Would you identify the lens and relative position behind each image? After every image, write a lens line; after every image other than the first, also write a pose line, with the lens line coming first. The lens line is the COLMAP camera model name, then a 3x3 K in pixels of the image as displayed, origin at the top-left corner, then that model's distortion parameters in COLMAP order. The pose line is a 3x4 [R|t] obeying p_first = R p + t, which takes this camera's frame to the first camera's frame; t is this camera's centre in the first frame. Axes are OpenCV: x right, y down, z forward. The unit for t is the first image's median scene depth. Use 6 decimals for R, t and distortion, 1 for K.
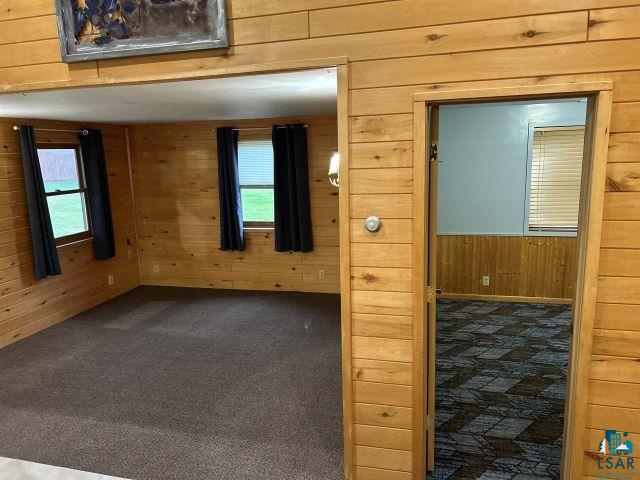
lens RADIAL K [[457.0, 0, 323.0], [0, 457.0, 240.2], [0, 0, 1]] dist [0.008151, -0.002845]
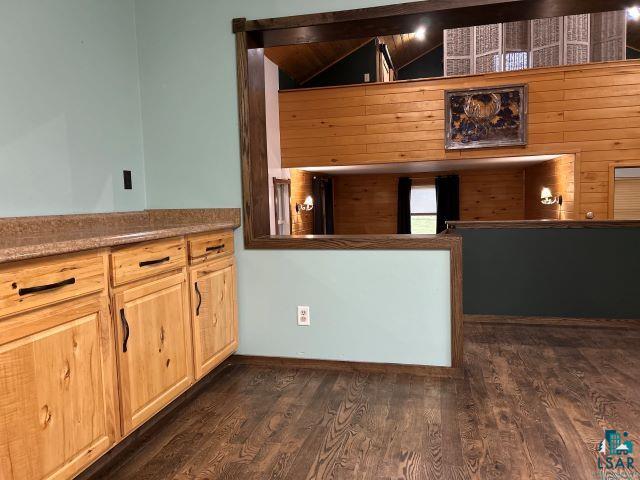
lens RADIAL K [[457.0, 0, 318.6], [0, 457.0, 239.1], [0, 0, 1]] dist [0.008151, -0.002845]
pose [[0.999508, -0.006348, 0.030714, -0.566136], [0.009624, 0.994134, -0.107728, 0.135877], [-0.029850, 0.107971, 0.993706, -0.549484]]
